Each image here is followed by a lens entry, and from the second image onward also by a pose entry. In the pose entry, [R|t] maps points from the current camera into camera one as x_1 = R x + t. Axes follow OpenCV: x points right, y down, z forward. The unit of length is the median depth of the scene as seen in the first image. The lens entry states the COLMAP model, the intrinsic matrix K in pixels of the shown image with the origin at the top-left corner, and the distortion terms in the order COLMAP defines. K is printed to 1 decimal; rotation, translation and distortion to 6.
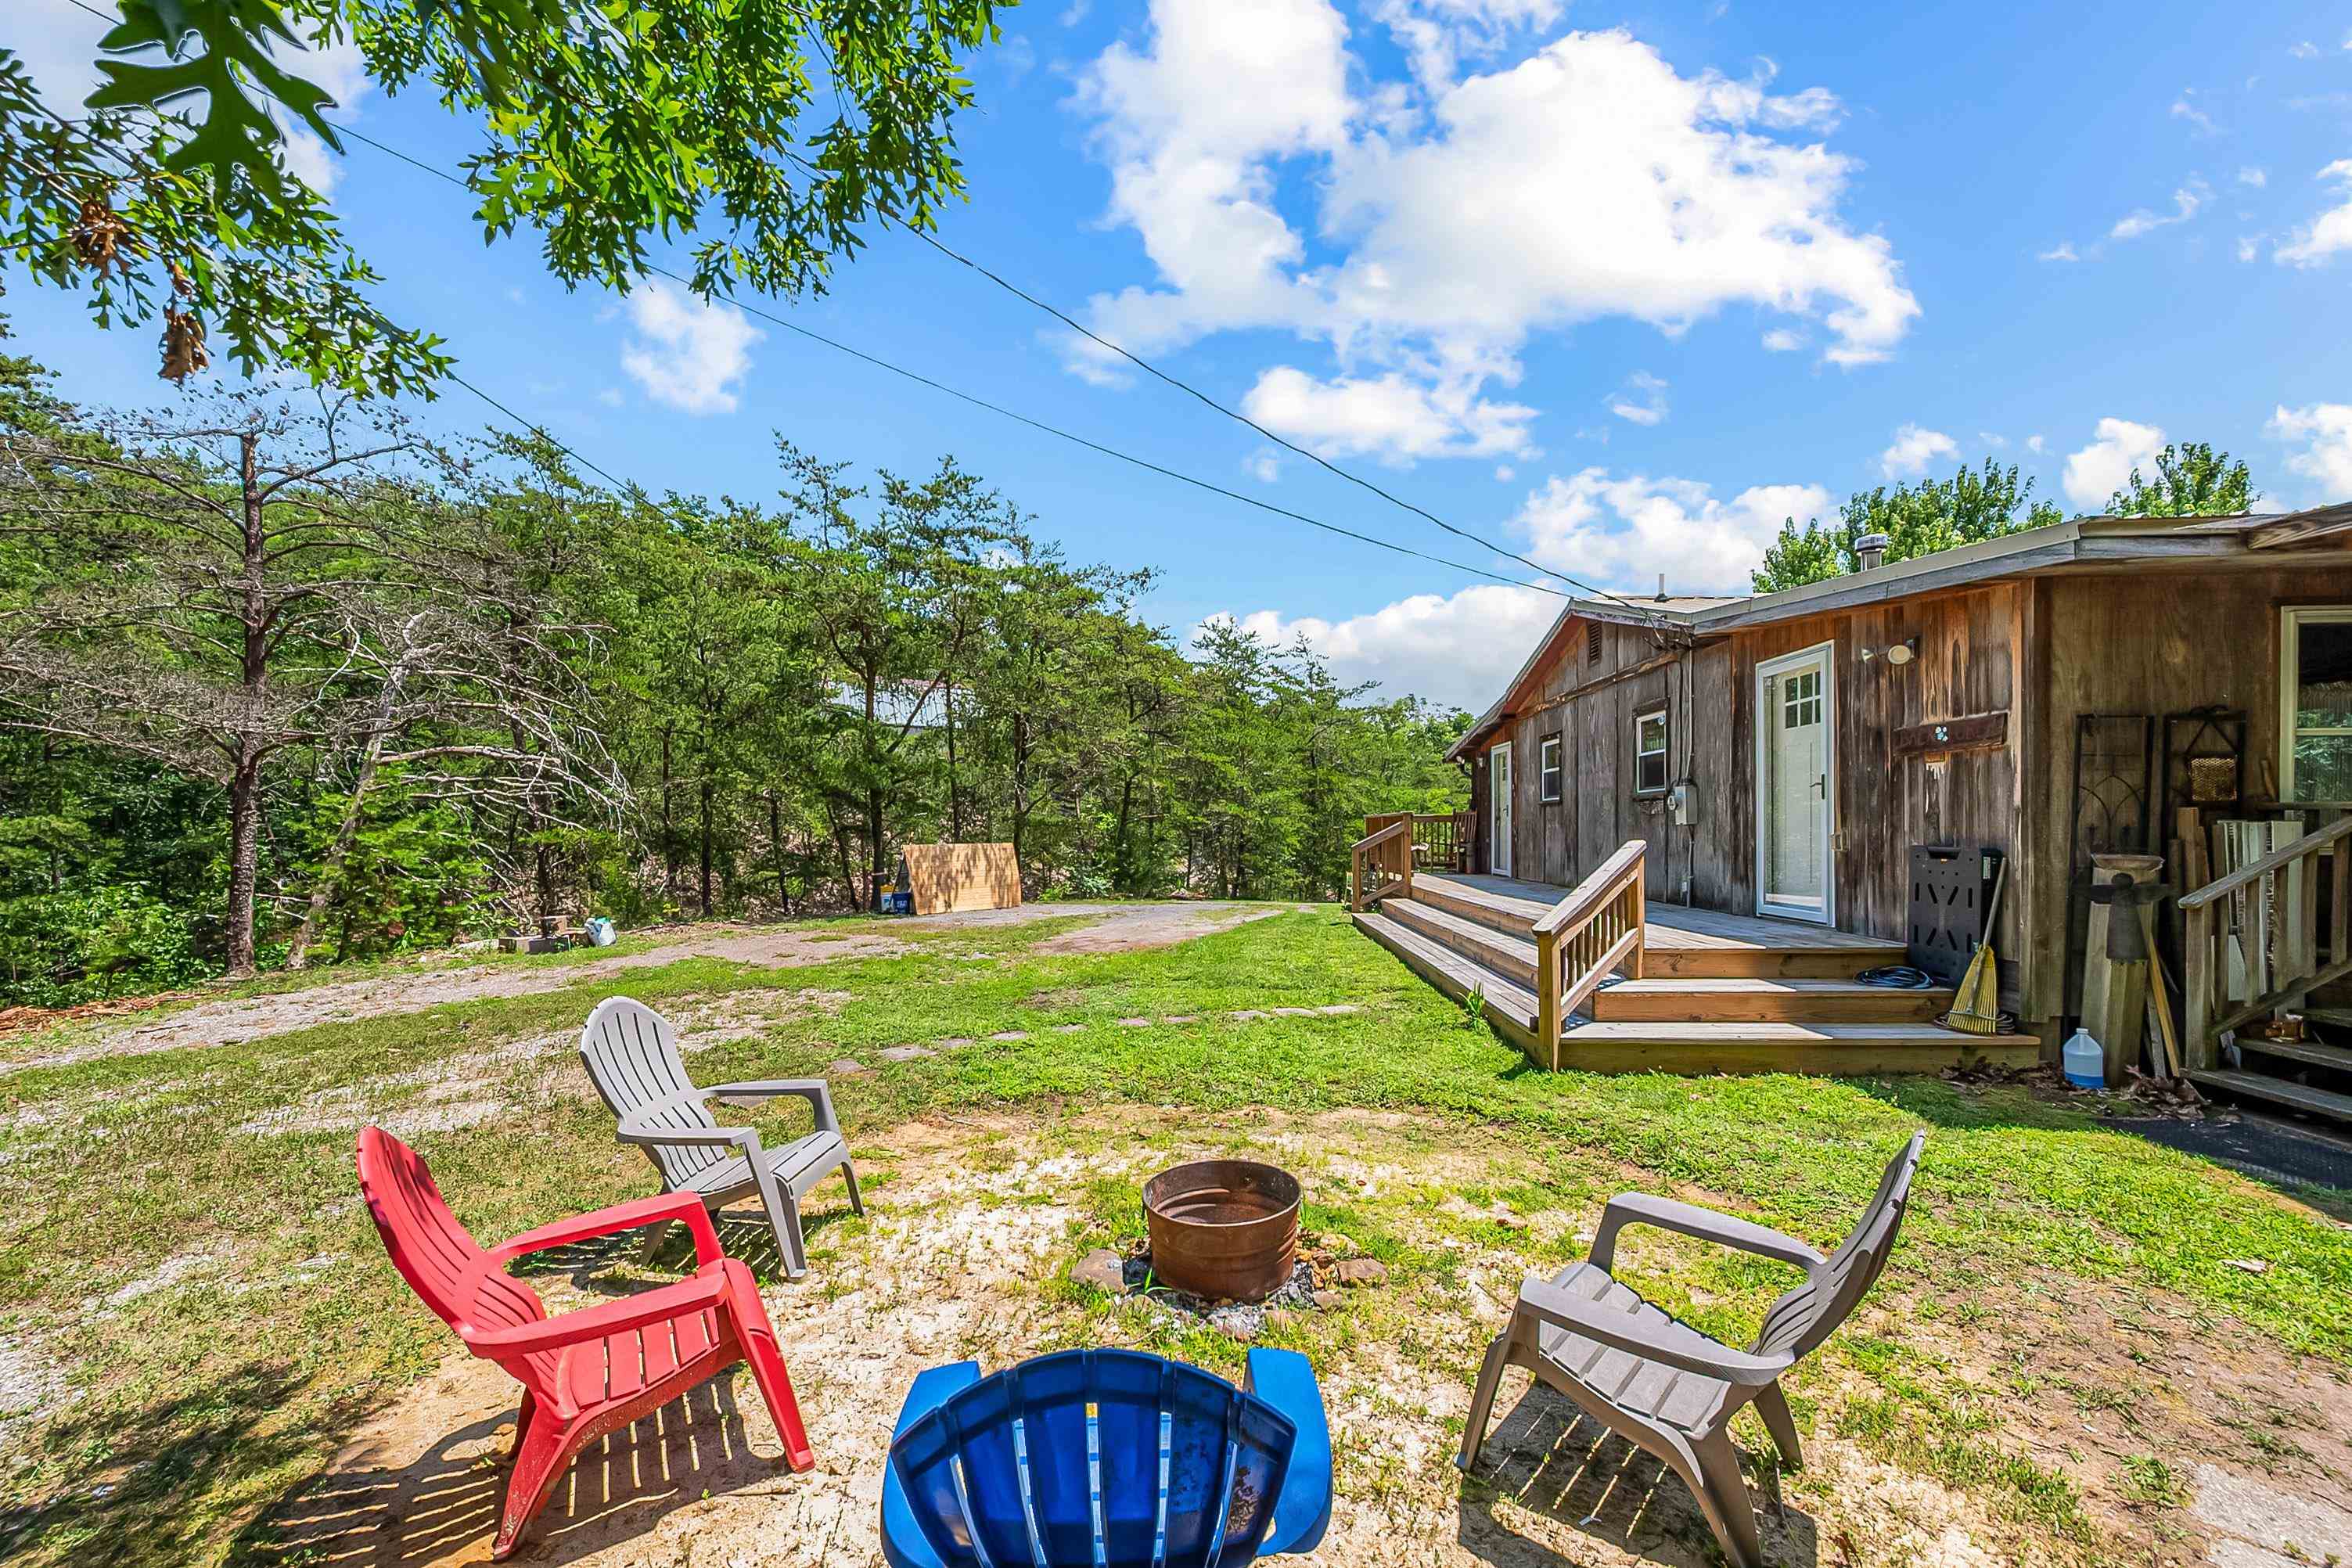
lens RADIAL K [[962.5, 0, 1168.7], [0, 962.5, 846.6], [0, 0, 1]] dist [0.001890, -0.000706]
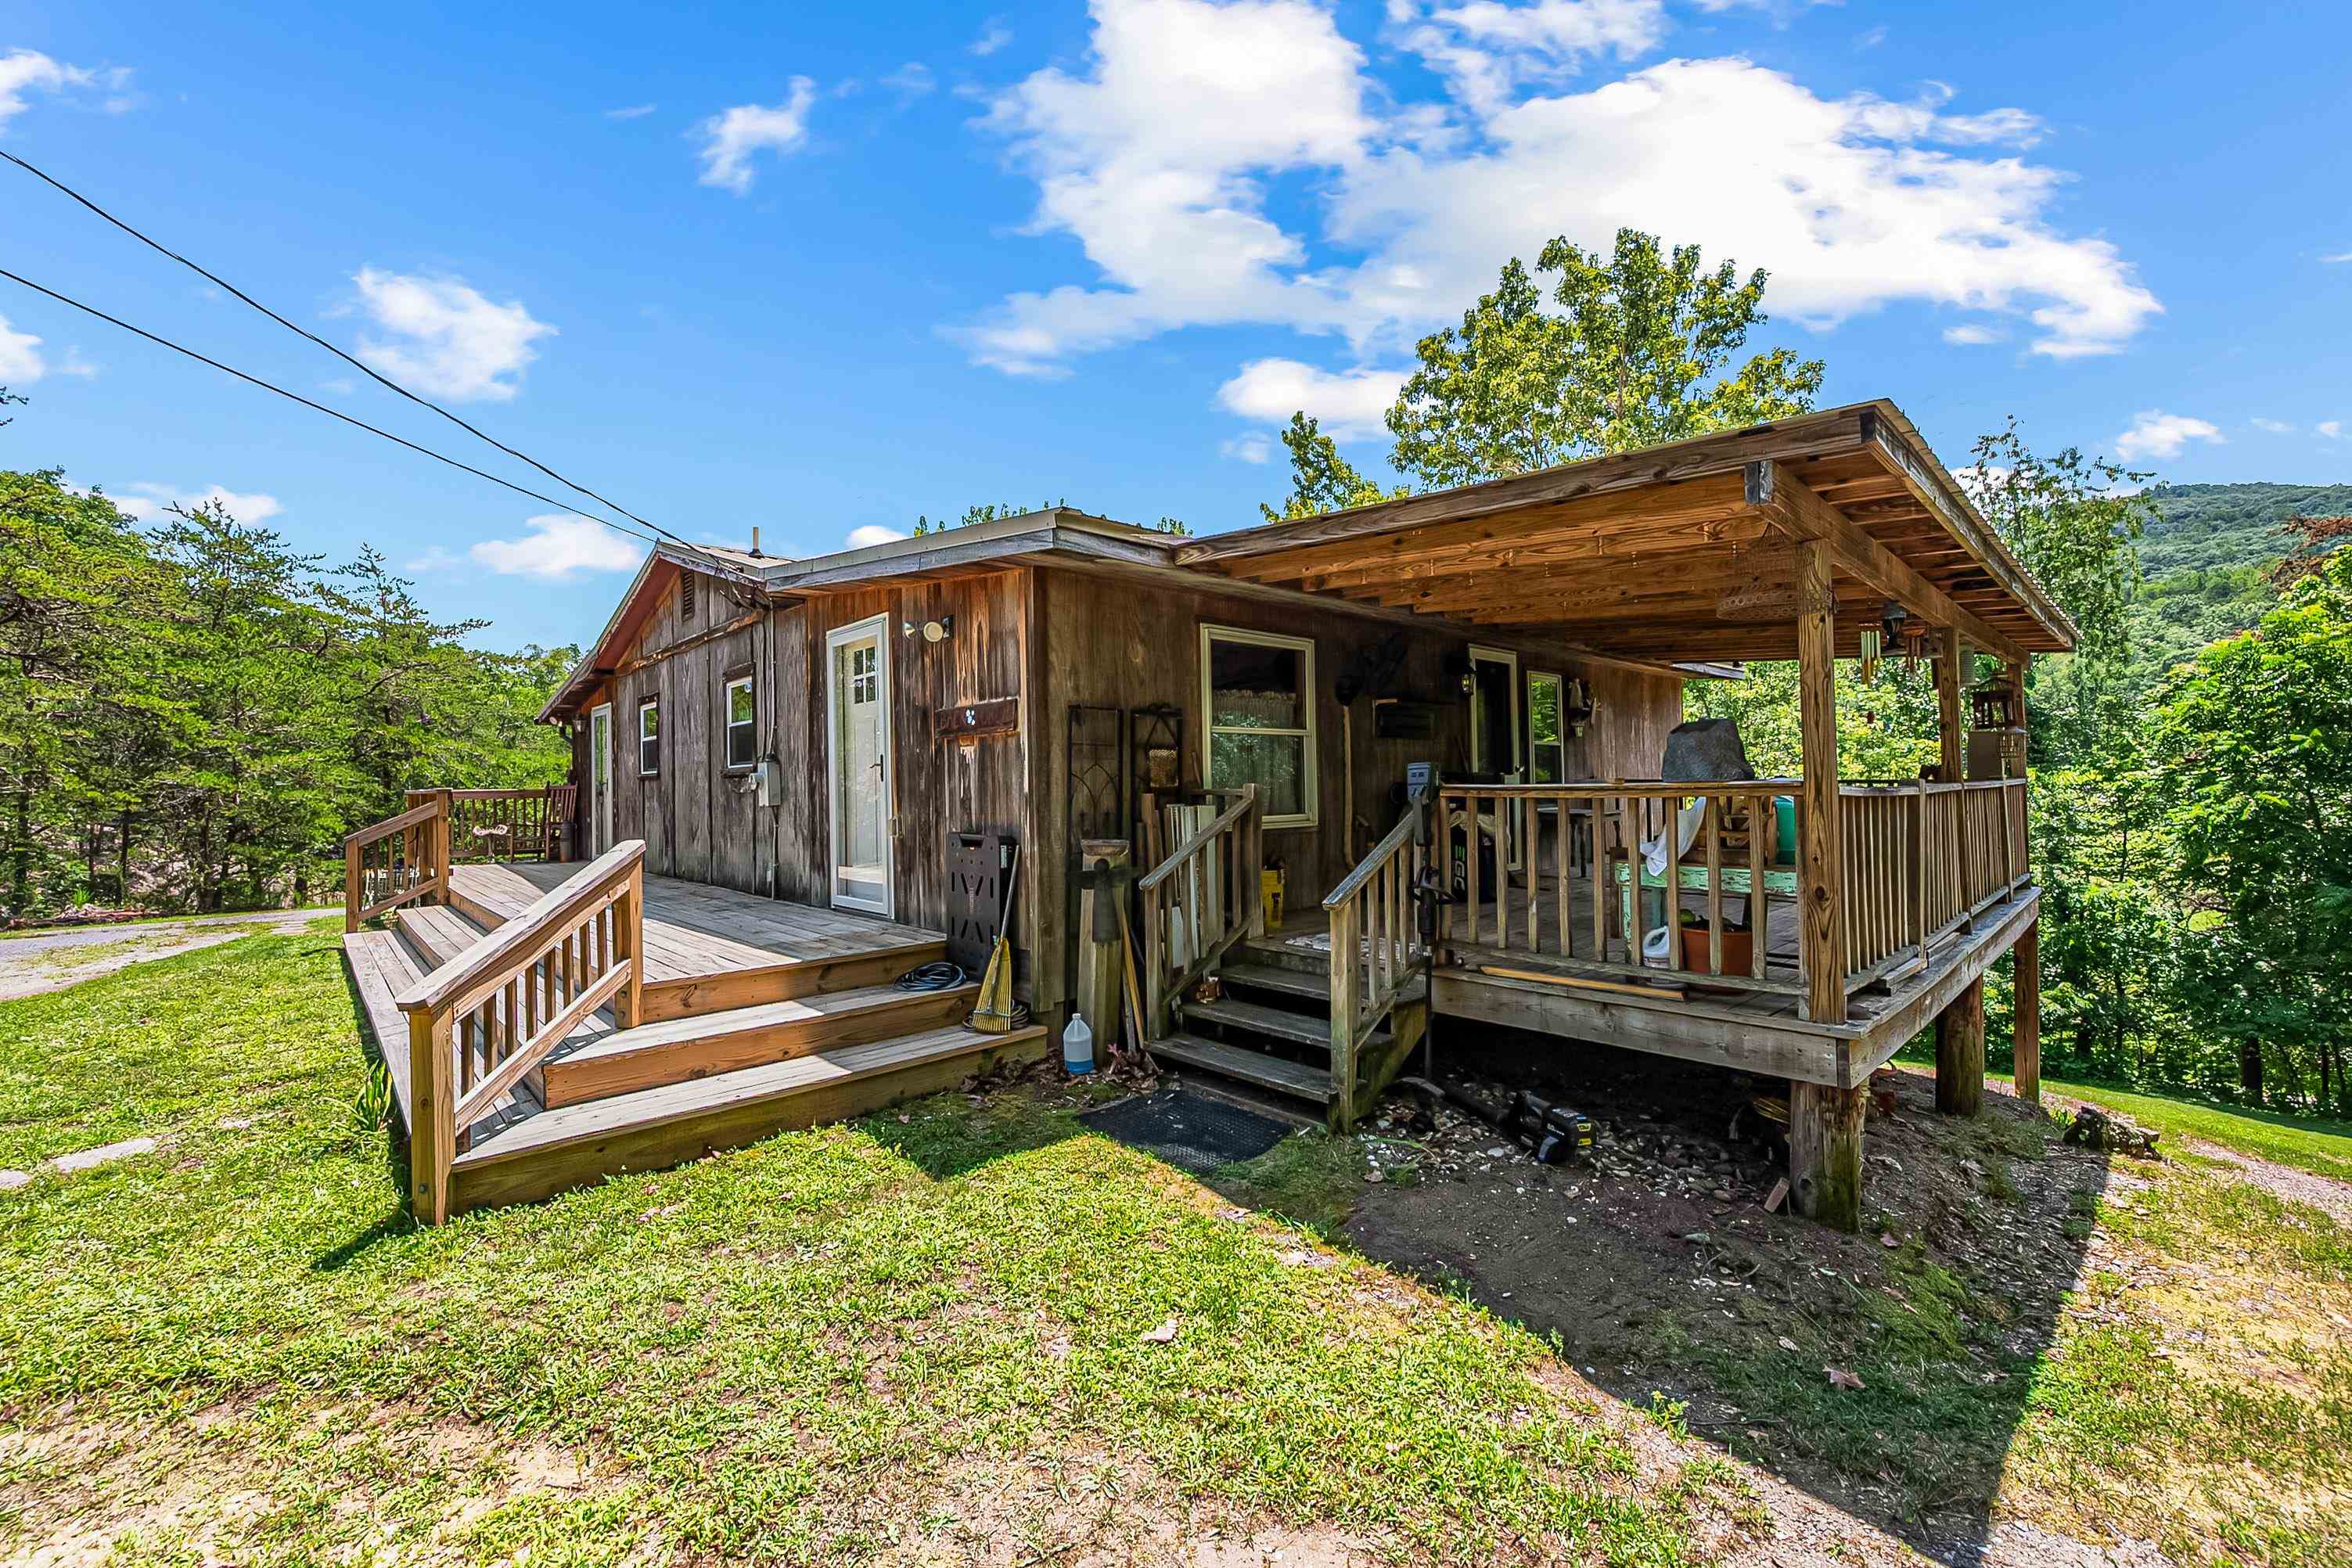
lens RADIAL K [[962.5, 0, 1167.2], [0, 962.5, 767.8], [0, 0, 1]] dist [0.001890, -0.000706]
pose [[0.701711, 0.008767, 0.712408, 0.229010], [0.024670, 0.999026, -0.036594, -0.023362], [-0.712034, 0.043253, 0.700811, 0.166284]]
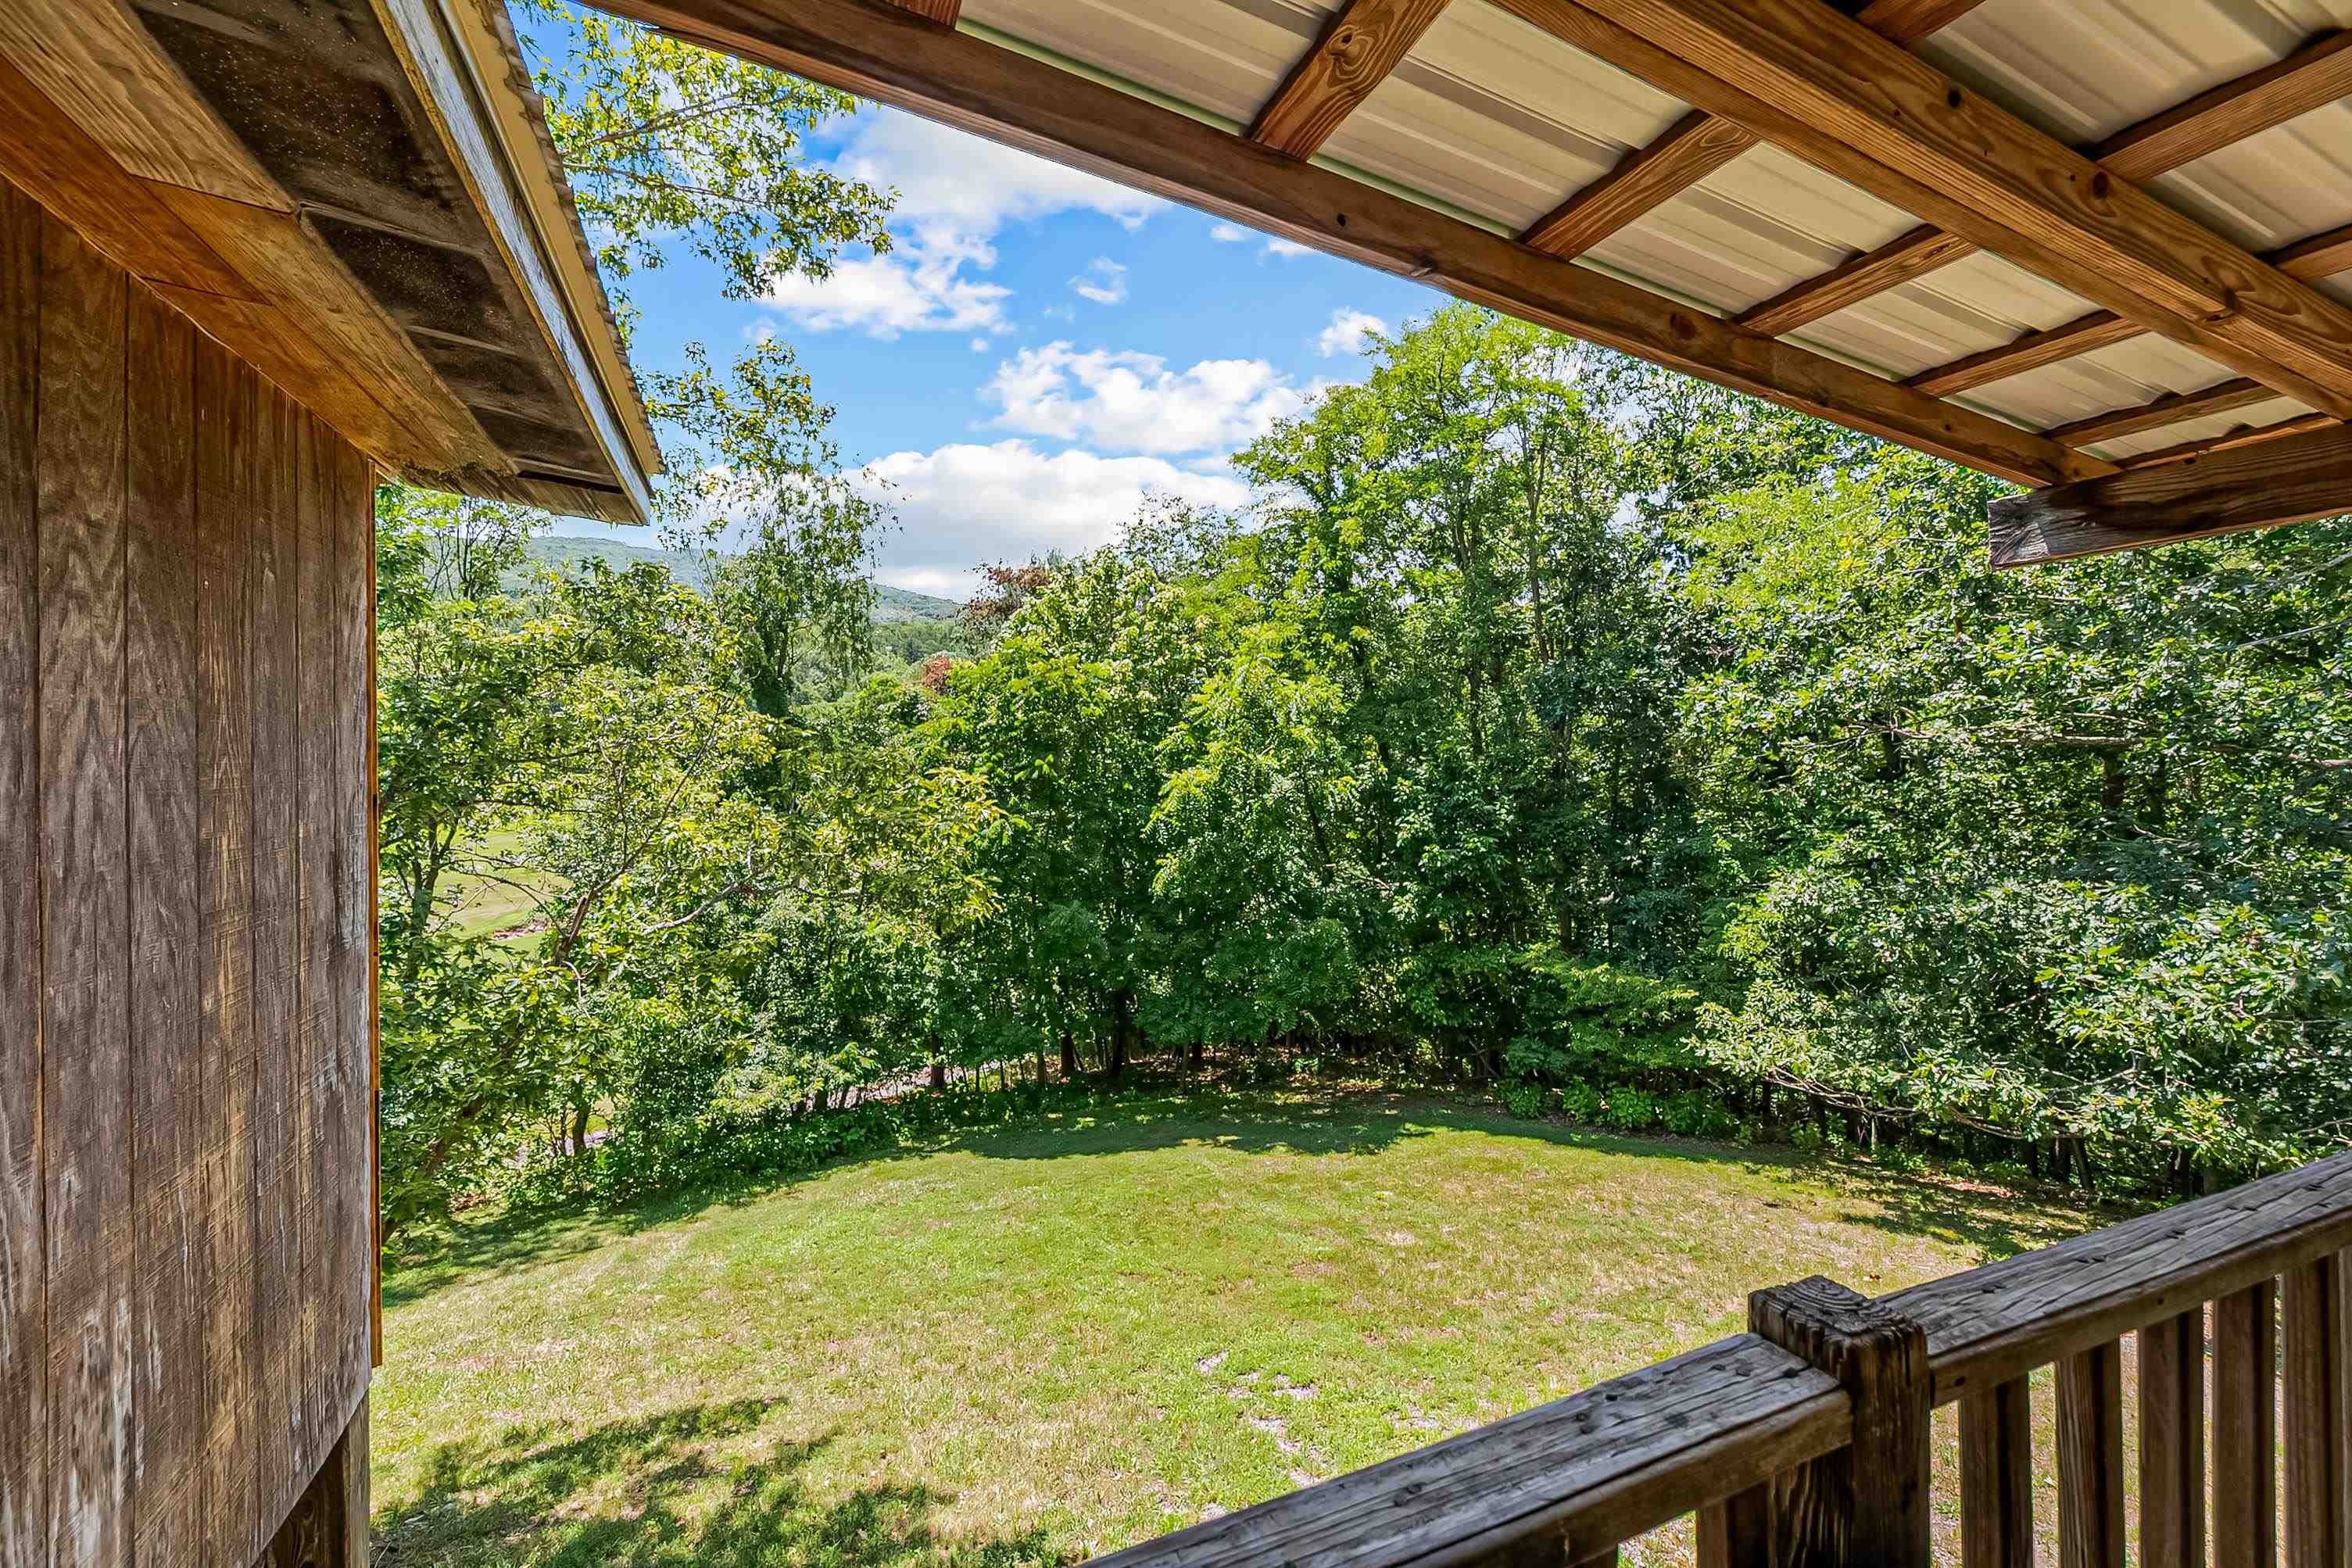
lens RADIAL K [[962.5, 0, 1202.8], [0, 962.5, 771.2], [0, 0, 1]] dist [0.001890, -0.000706]
pose [[-0.443443, 0.005562, 0.896285, 1.622398], [0.016764, 0.999857, 0.002090, -0.098526], [-0.896146, 0.015953, -0.443473, 0.587215]]
